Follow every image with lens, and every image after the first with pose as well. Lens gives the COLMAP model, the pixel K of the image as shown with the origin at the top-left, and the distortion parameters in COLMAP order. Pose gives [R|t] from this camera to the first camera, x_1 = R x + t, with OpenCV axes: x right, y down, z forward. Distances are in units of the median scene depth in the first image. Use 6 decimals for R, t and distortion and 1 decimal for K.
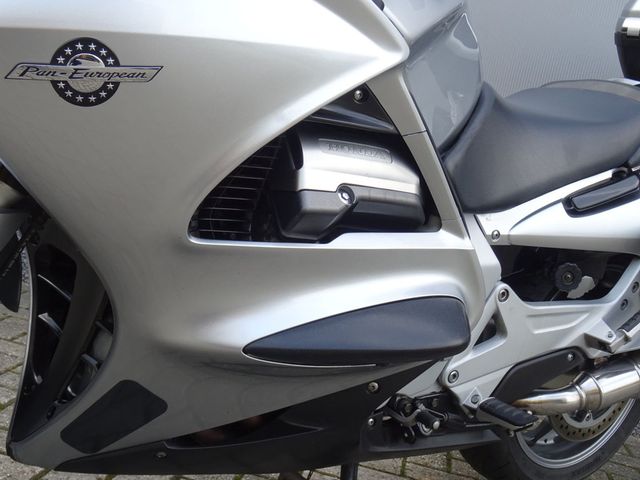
lens RADIAL K [[907.6, 0, 320.5], [0, 907.6, 240.2], [0, 0, 1]] dist [-0.025998, 0.000000]
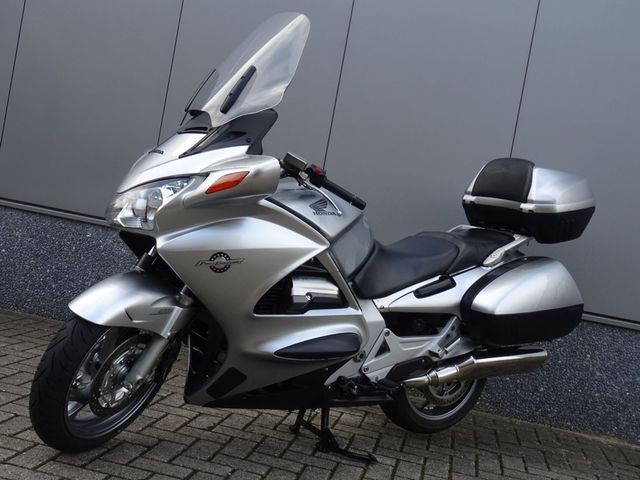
lens RADIAL K [[767.5, 0, 320.2], [0, 767.5, 239.4], [0, 0, 1]] dist [0.017832, 0.000000]
pose [[0.998422, -0.040013, -0.039392, 0.153364], [0.036292, 0.995187, -0.091021, -0.008367], [0.042844, 0.089447, 0.995070, -1.291465]]
